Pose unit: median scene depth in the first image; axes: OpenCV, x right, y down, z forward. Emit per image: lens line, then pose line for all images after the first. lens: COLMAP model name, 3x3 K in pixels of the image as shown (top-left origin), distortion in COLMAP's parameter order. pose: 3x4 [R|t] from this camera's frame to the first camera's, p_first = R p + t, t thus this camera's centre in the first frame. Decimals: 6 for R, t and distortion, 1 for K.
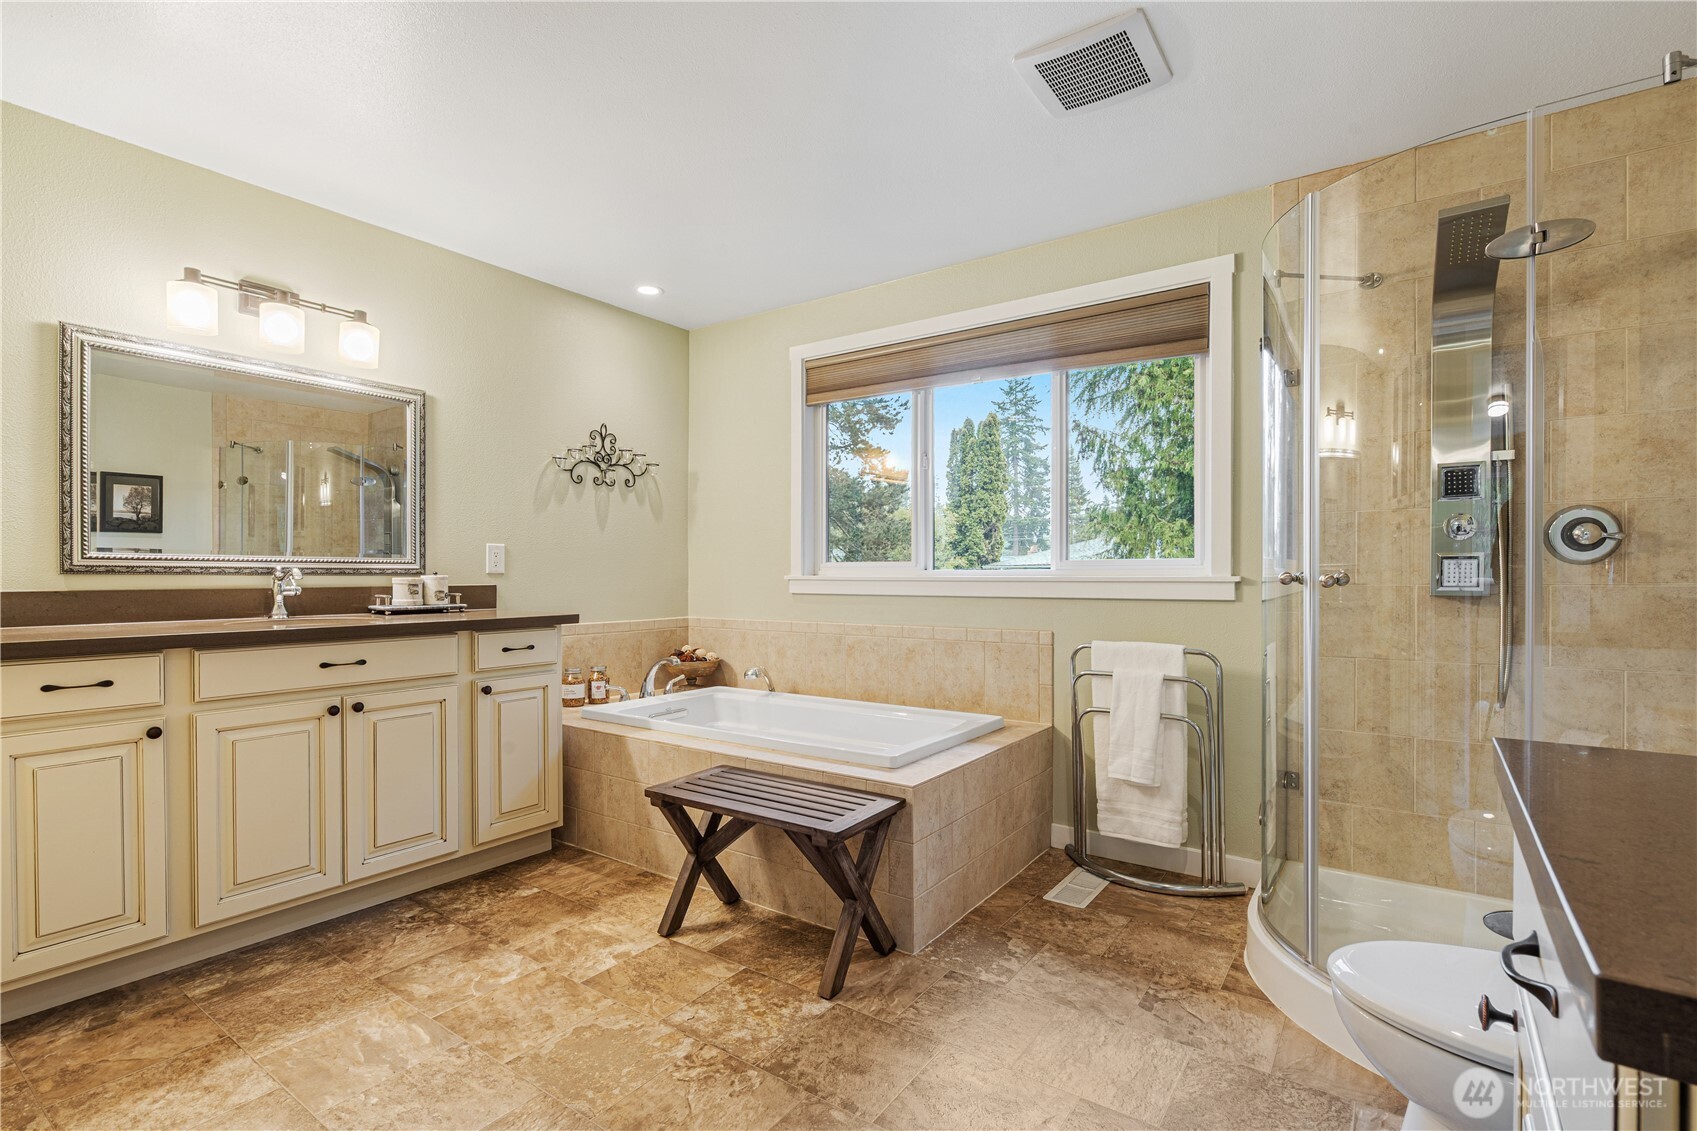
lens RADIAL K [[787.5, 0, 846.8], [0, 787.5, 573.7], [0, 0, 1]] dist [-0.009545, 0.004259]
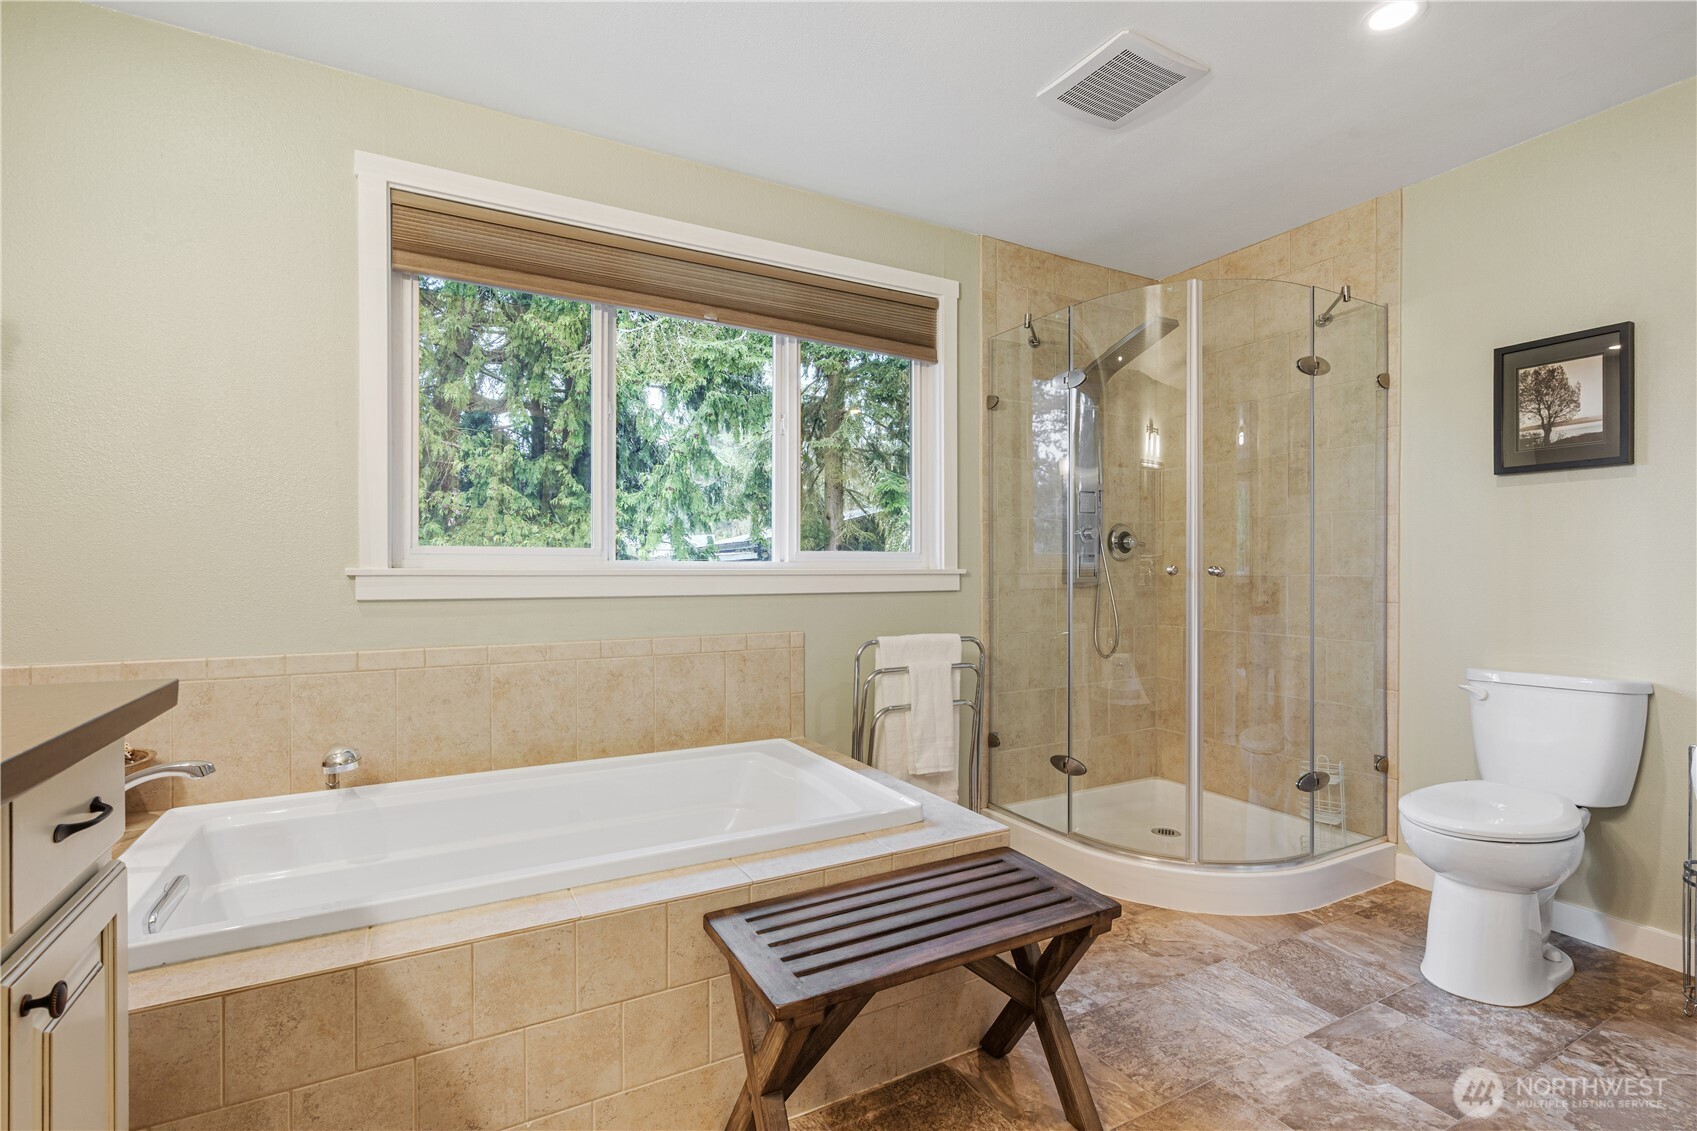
lens RADIAL K [[787.5, 0, 845.5], [0, 787.5, 566.9], [0, 0, 1]] dist [-0.009545, 0.004259]
pose [[0.437557, 0.002116, 0.899188, -0.562959], [-0.002749, 0.999996, -0.001015, 0.001765], [-0.899187, -0.002028, 0.437561, 0.625407]]
